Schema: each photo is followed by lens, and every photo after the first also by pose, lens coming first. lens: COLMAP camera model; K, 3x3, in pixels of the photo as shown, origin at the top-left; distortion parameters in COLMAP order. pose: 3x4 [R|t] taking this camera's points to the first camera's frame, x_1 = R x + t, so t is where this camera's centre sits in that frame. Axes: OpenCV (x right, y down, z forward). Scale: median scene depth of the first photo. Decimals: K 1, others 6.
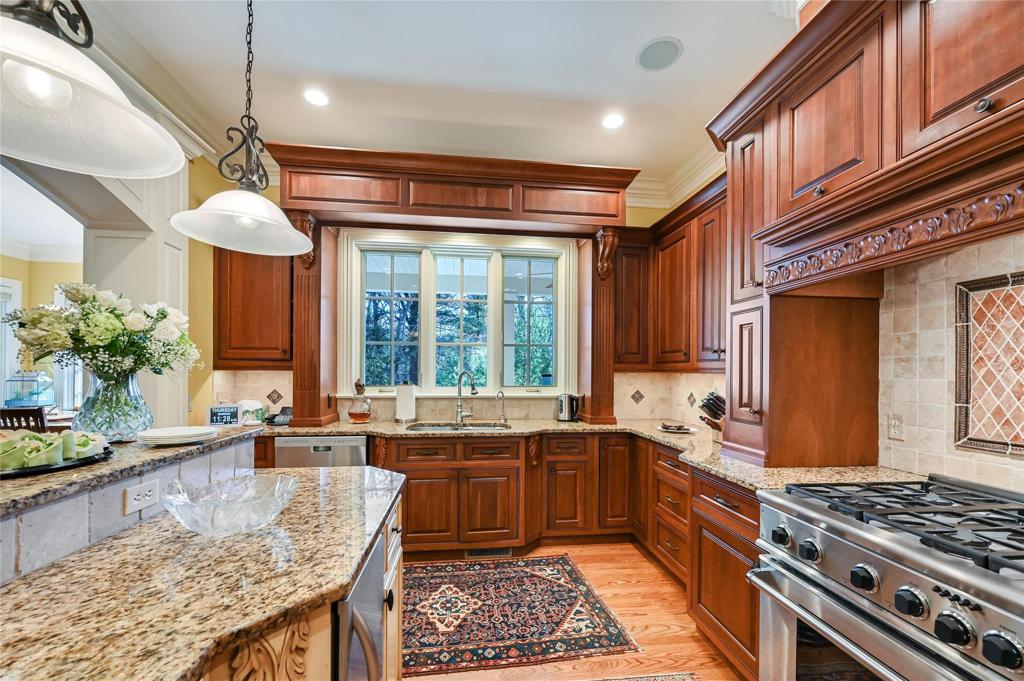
lens RADIAL K [[411.9, 0, 516.1], [0, 411.9, 372.3], [0, 0, 1]] dist [-0.002955, -0.000081]
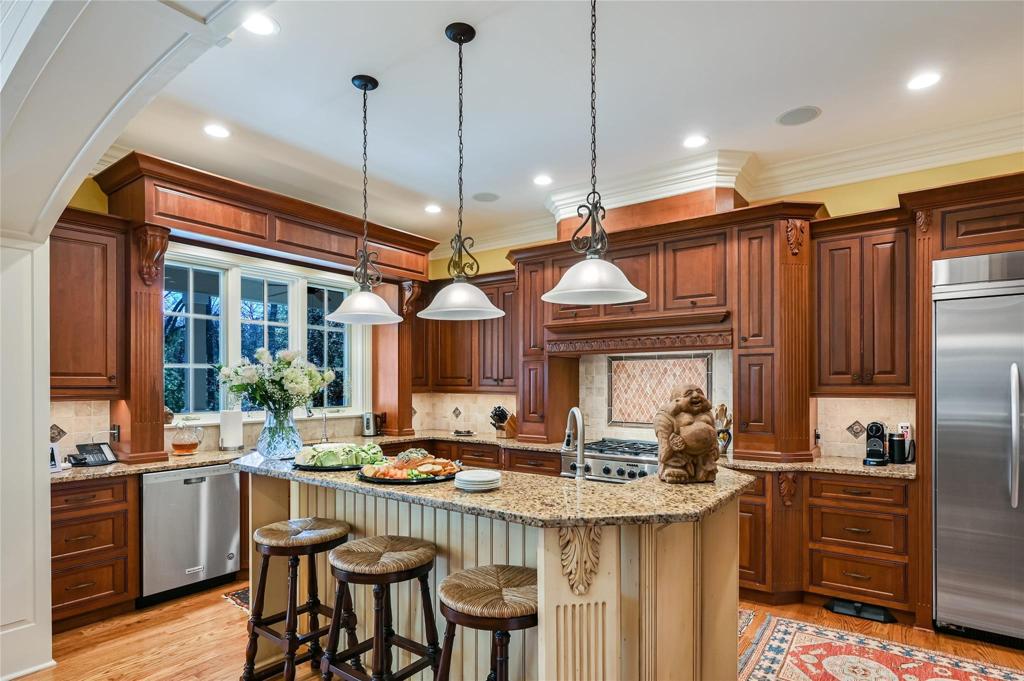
lens RADIAL K [[525.5, 0, 526.7], [0, 525.5, 381.6], [0, 0, 1]] dist [-0.011532, -0.000867]
pose [[0.676214, -0.004019, 0.736694, -0.818384], [0.003225, 0.999992, 0.002495, -0.045236], [-0.736698, 0.000688, 0.676221, -0.389297]]
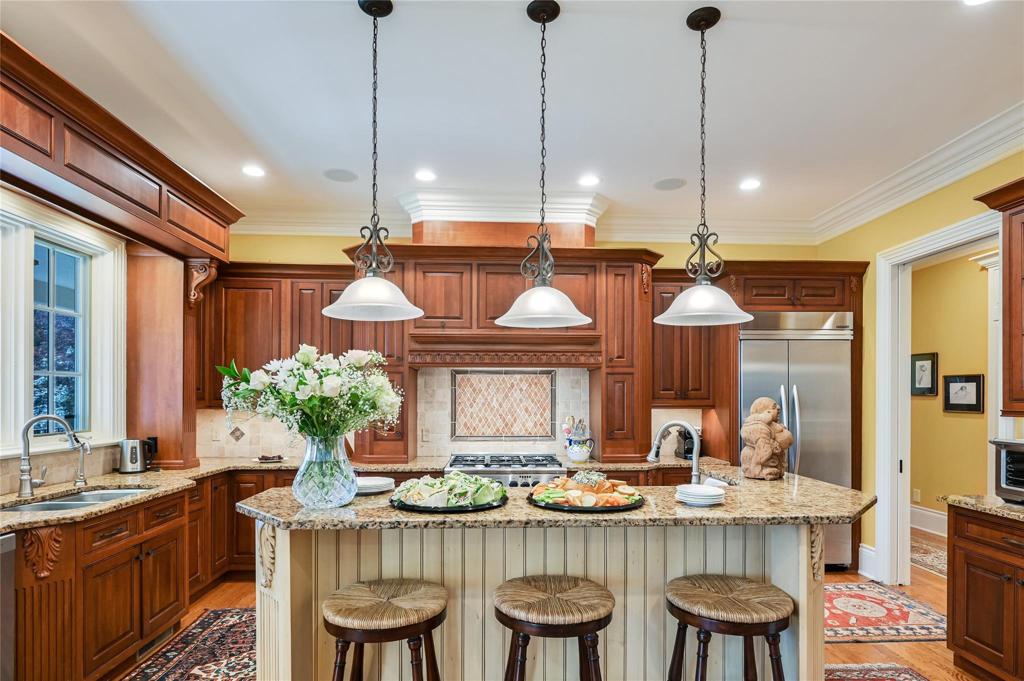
lens RADIAL K [[525.5, 0, 520.7], [0, 525.5, 395.4], [0, 0, 1]] dist [-0.011532, -0.000867]
pose [[0.074005, -0.002338, 0.997255, -1.025965], [-0.003637, 0.999990, 0.002614, -0.045510], [-0.997251, -0.003820, 0.073995, 0.218668]]
